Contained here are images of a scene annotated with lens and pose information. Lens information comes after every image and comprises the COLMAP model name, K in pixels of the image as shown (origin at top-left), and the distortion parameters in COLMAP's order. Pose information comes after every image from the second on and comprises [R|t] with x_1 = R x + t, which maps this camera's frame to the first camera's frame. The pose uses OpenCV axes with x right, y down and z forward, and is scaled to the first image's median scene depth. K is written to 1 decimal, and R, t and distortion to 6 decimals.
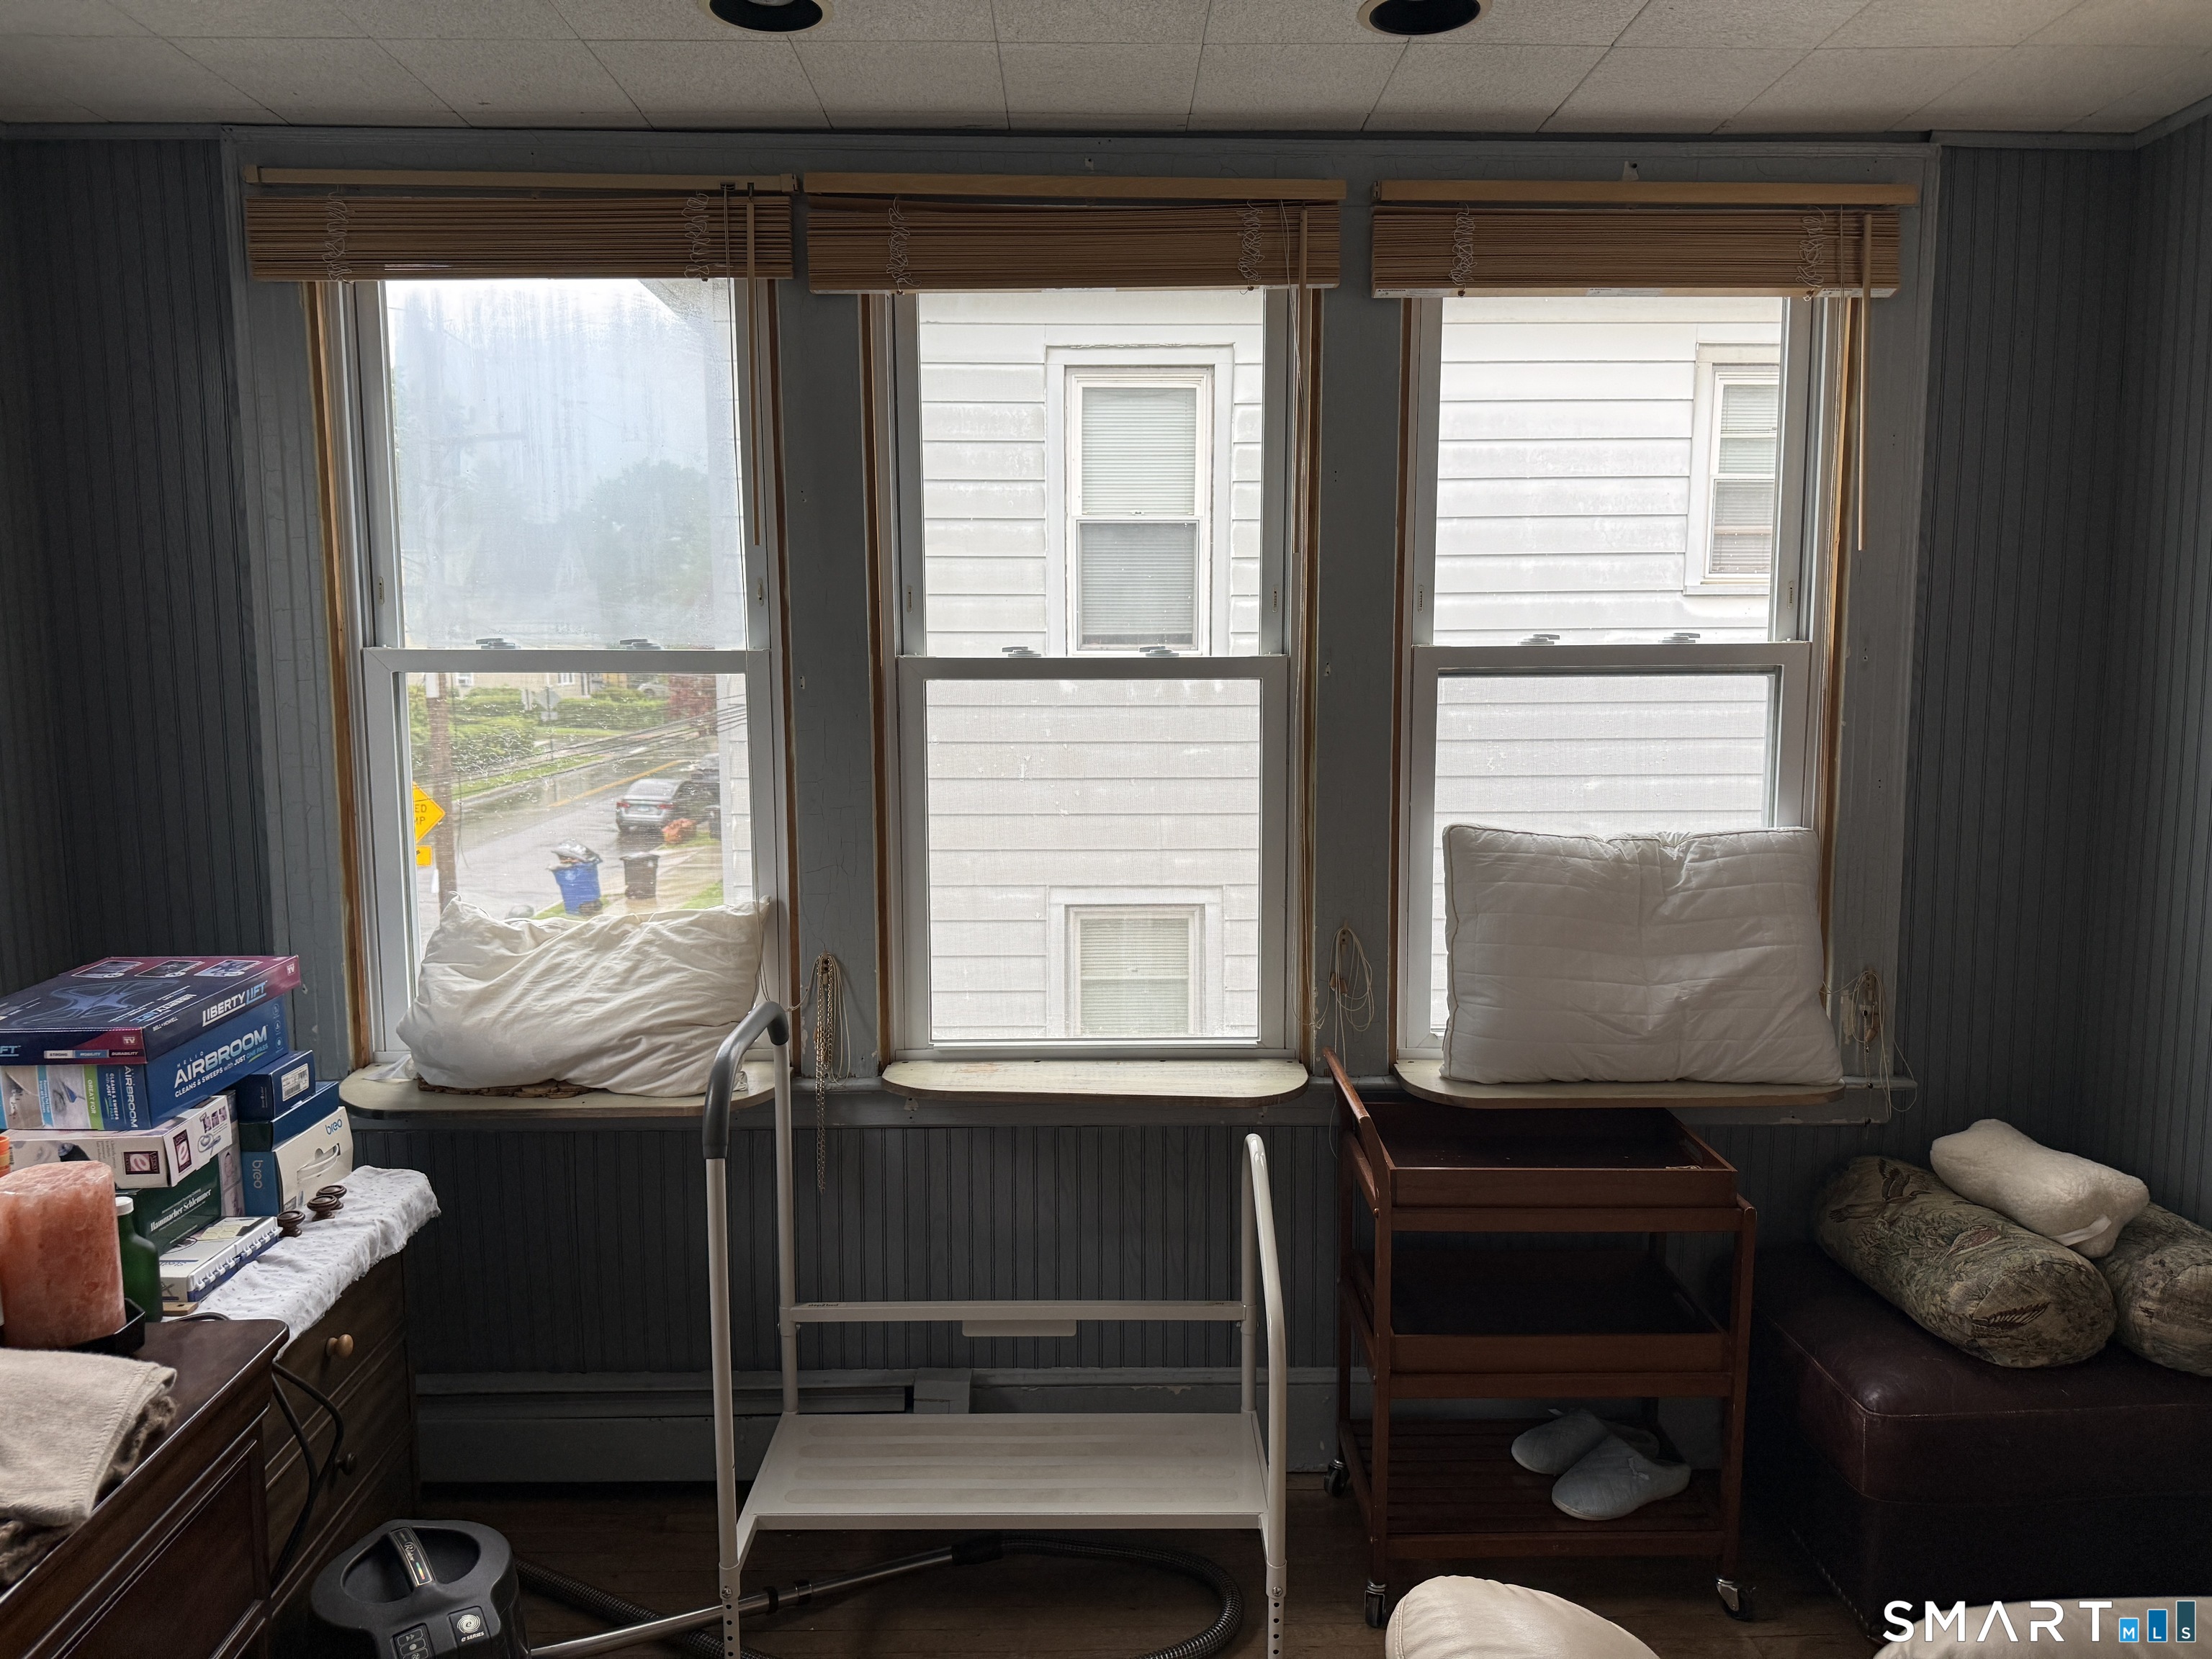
lens RADIAL K [[1556.2, 0, 1105.0], [0, 1556.2, 831.2], [0, 0, 1]] dist [0.028627, -0.029649]
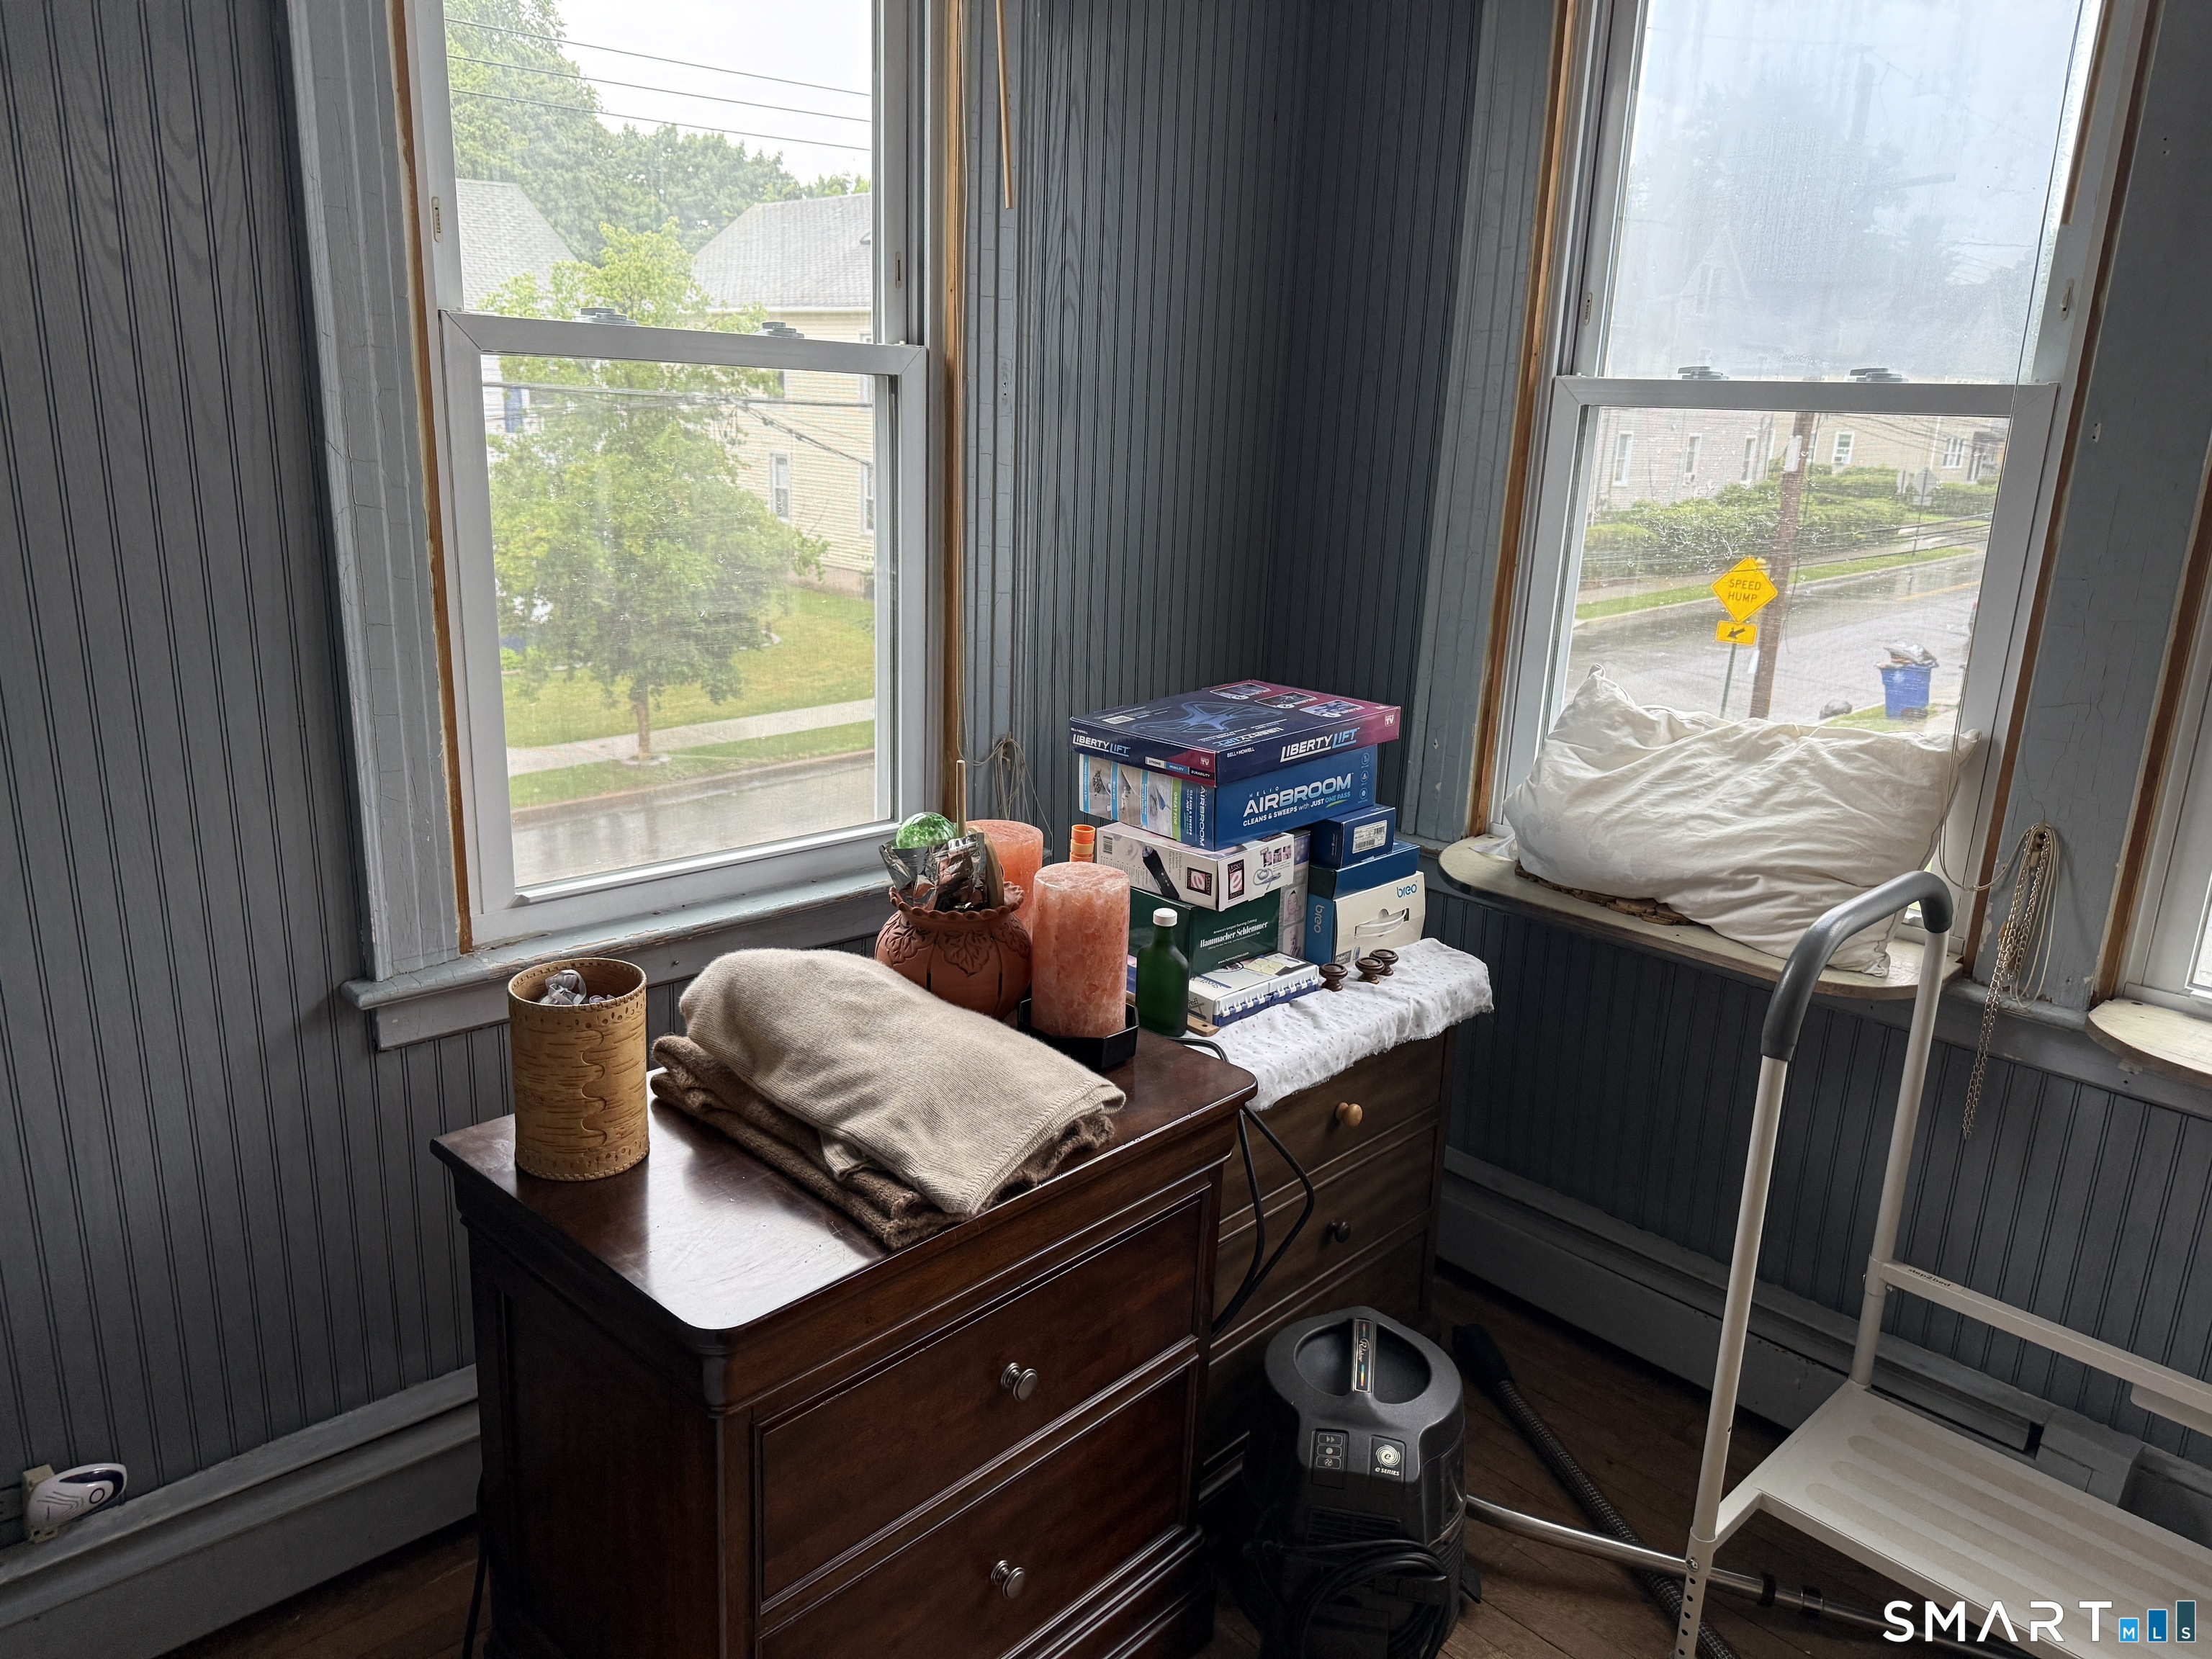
lens RADIAL K [[1525.1, 0, 1100.2], [0, 1525.1, 838.8], [0, 0, 1]] dist [0.128818, -0.193476]
pose [[0.677954, 0.222132, -0.700740, 0.031198], [-0.119116, 0.973850, 0.193463, -0.001103], [0.725390, -0.047690, 0.686685, 0.230071]]
